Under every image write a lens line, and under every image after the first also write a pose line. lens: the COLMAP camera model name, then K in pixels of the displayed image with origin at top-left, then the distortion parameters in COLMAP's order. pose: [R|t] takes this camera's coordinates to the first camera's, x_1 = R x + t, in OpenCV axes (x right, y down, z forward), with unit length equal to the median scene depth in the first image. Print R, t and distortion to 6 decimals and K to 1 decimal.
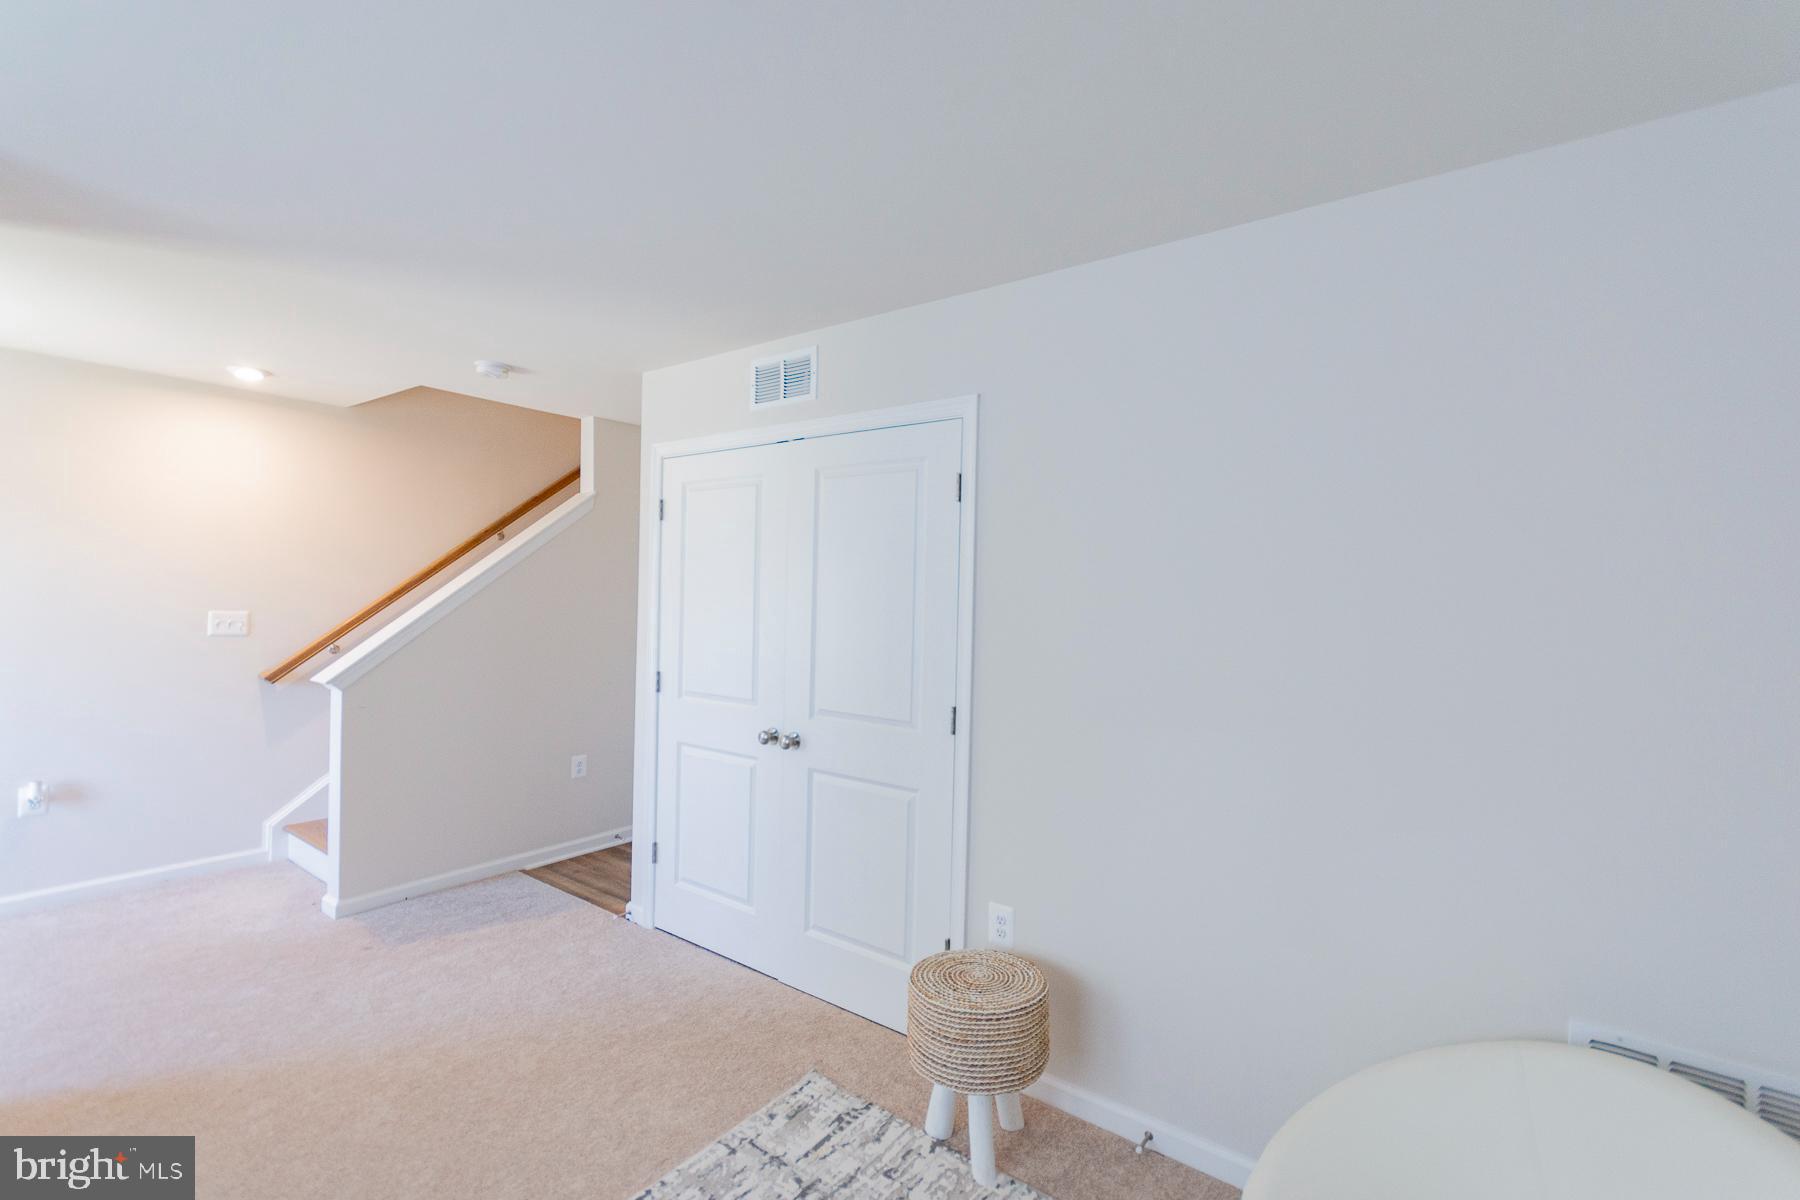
lens RADIAL K [[794.5, 0, 900.0], [0, 794.5, 600.0], [0, 0, 1]] dist [0.014087, -0.000059]
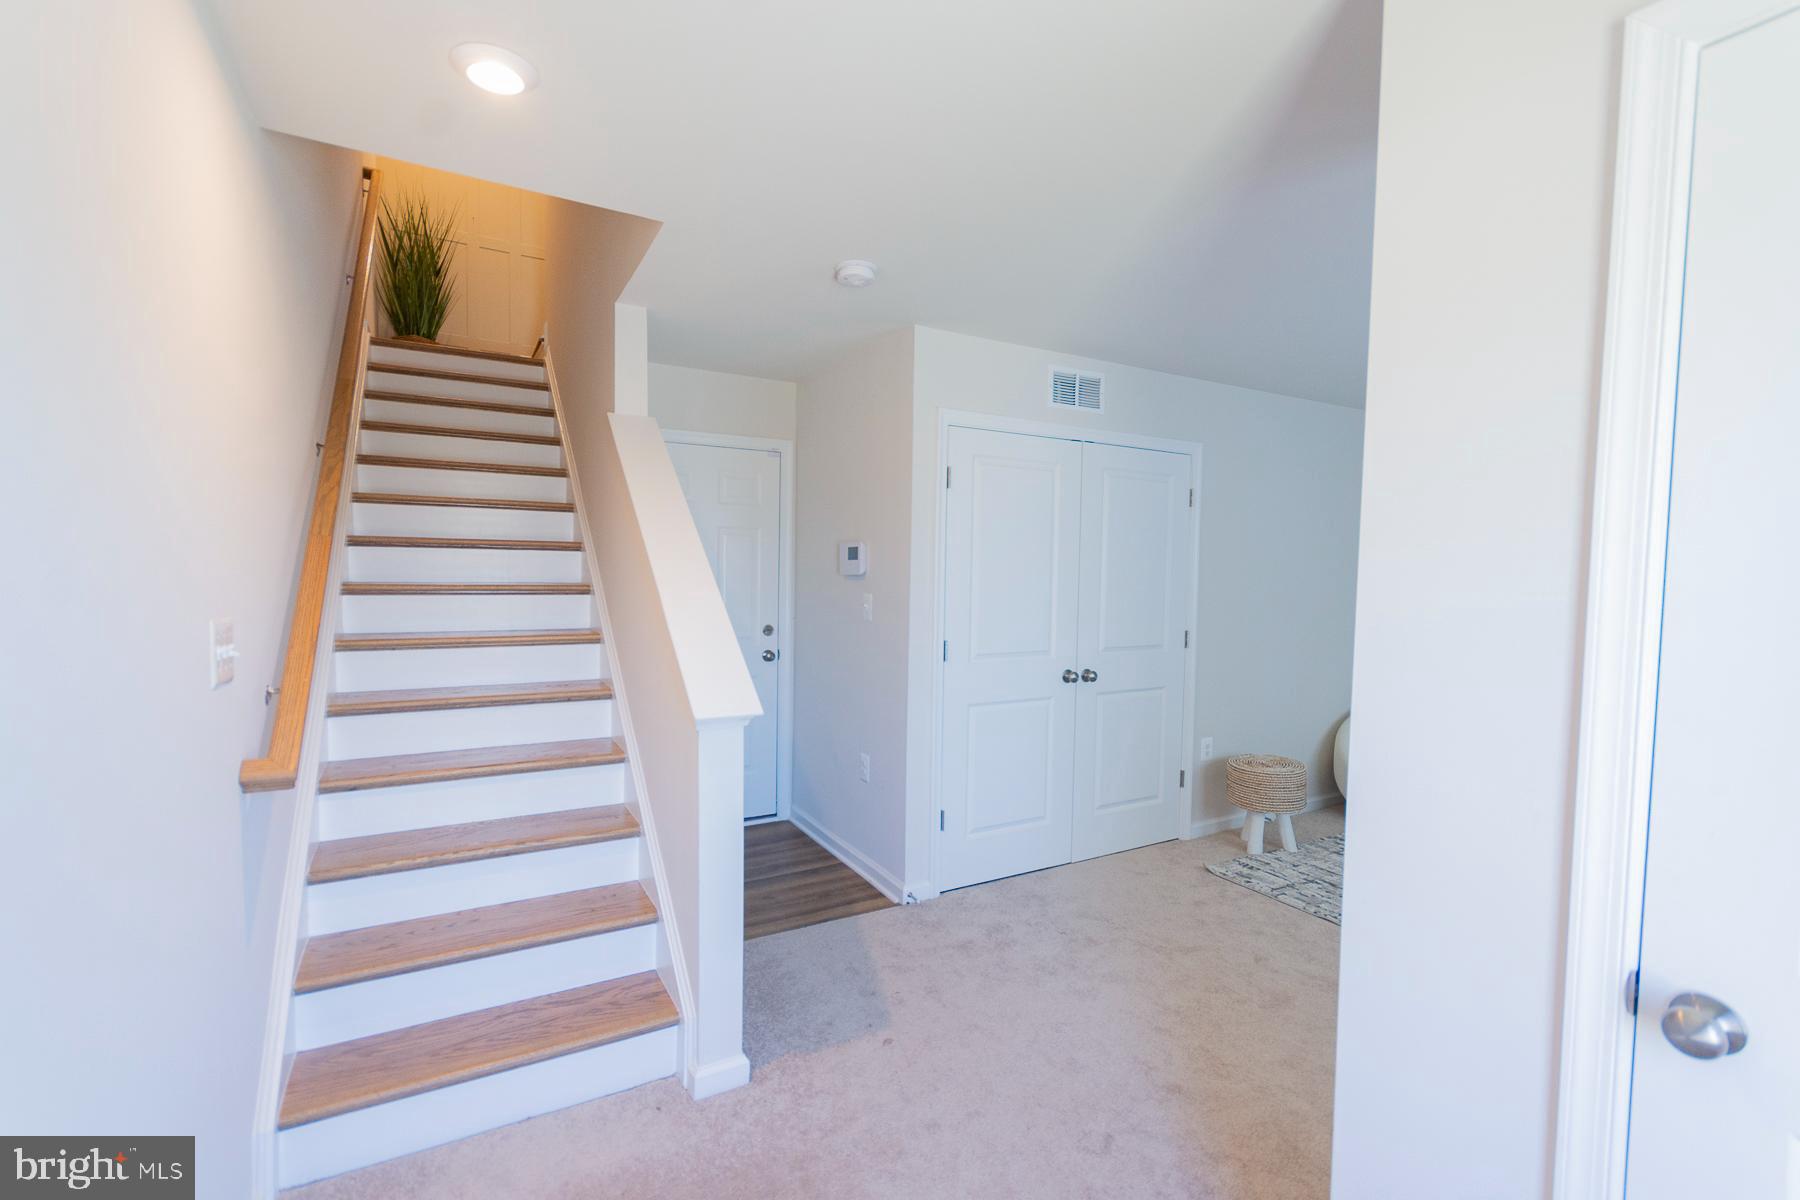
lens RADIAL K [[794.5, 0, 900.0], [0, 794.5, 600.0], [0, 0, 1]] dist [0.014087, -0.000059]
pose [[0.390813, -0.056502, 0.918734, -1.443573], [-0.002134, 0.998056, 0.062288, -0.027333], [-0.920467, -0.026303, 0.389933, 0.778098]]
